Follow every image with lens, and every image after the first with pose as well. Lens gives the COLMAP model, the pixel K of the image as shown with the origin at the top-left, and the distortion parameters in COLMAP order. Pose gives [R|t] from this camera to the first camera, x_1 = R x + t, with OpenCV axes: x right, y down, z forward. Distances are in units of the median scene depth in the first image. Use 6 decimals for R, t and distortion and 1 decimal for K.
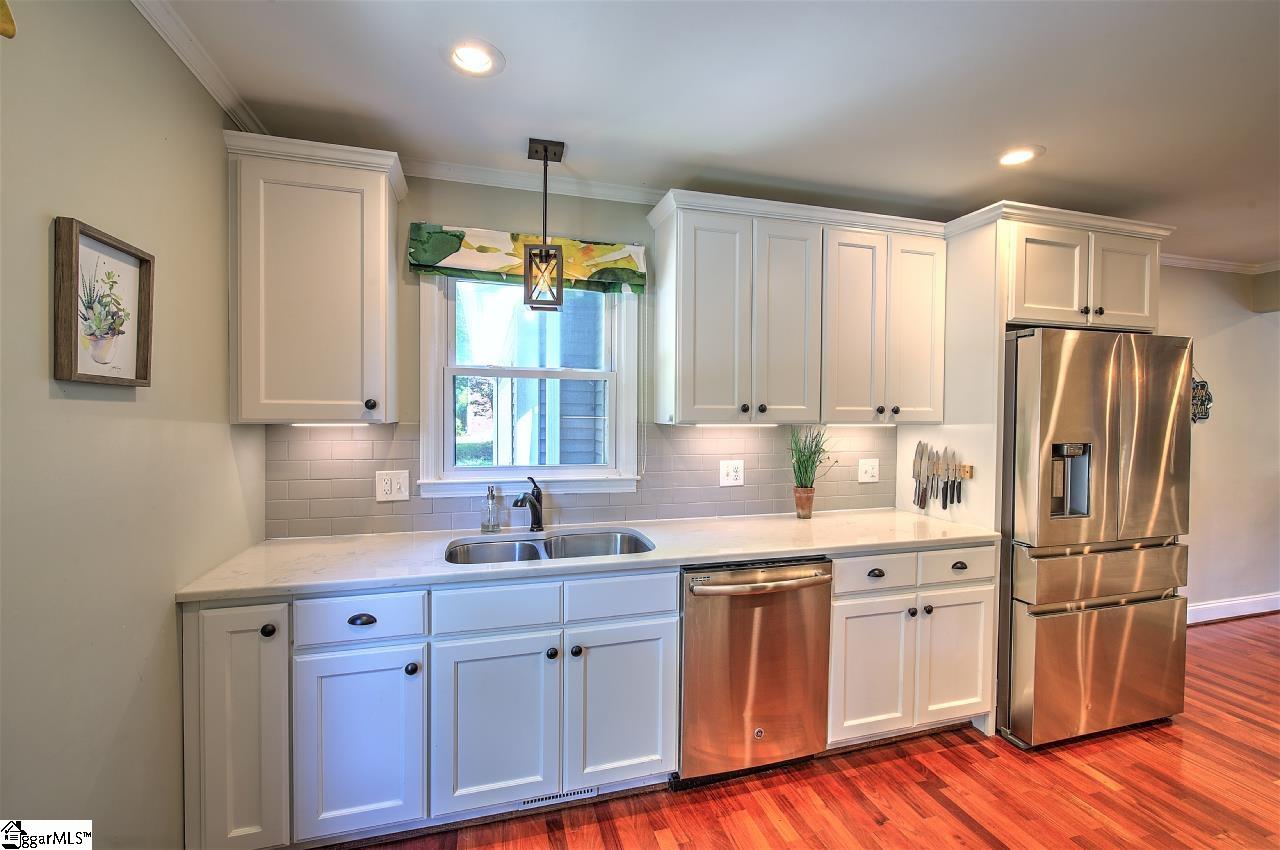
lens RADIAL K [[550.1, 0, 656.7], [0, 550.1, 416.3], [0, 0, 1]] dist [0.005258, -0.002661]
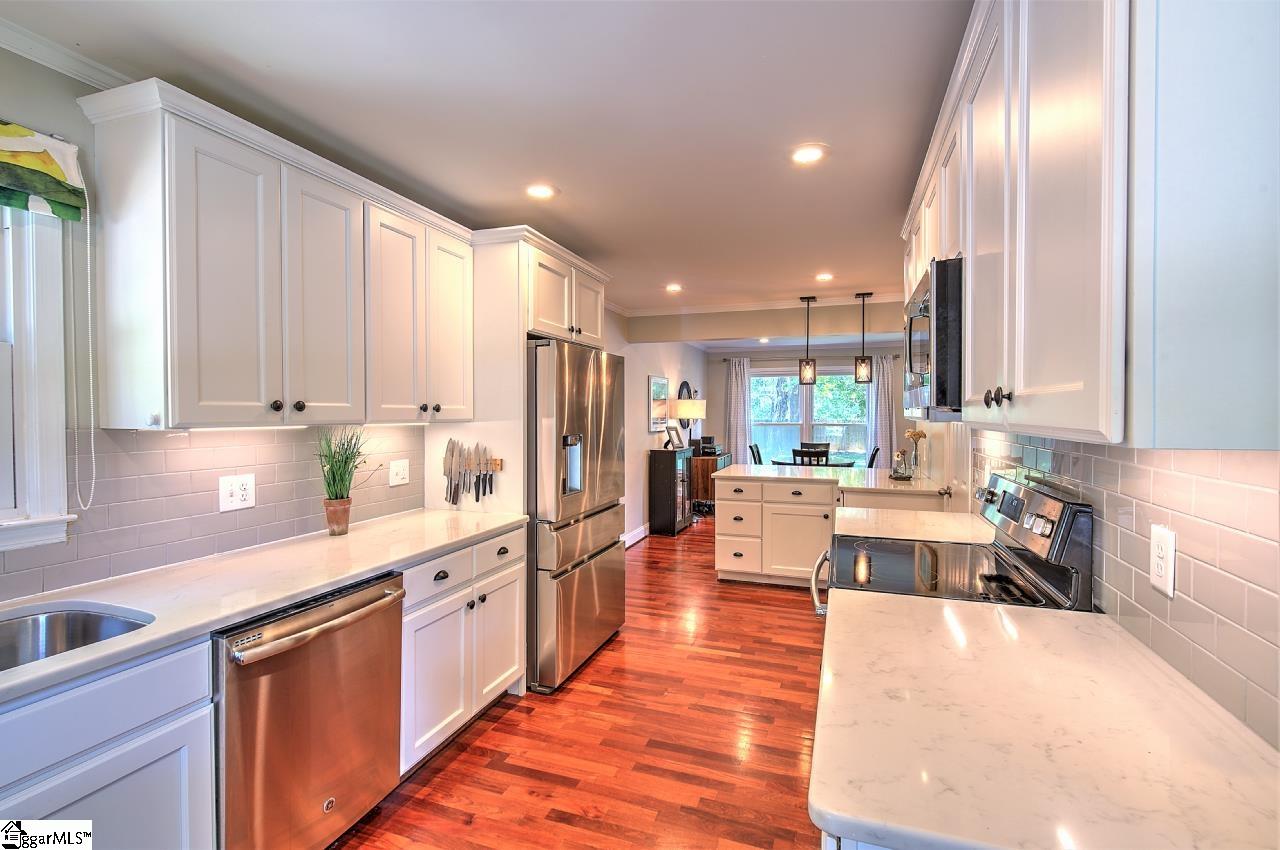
lens RADIAL K [[550.1, 0, 675.1], [0, 550.1, 416.7], [0, 0, 1]] dist [0.005258, -0.002661]
pose [[0.589517, -0.012691, 0.807656, -0.125198], [0.008962, 0.999918, 0.009170, -0.001280], [-0.807706, 0.001832, 0.589583, 0.080673]]
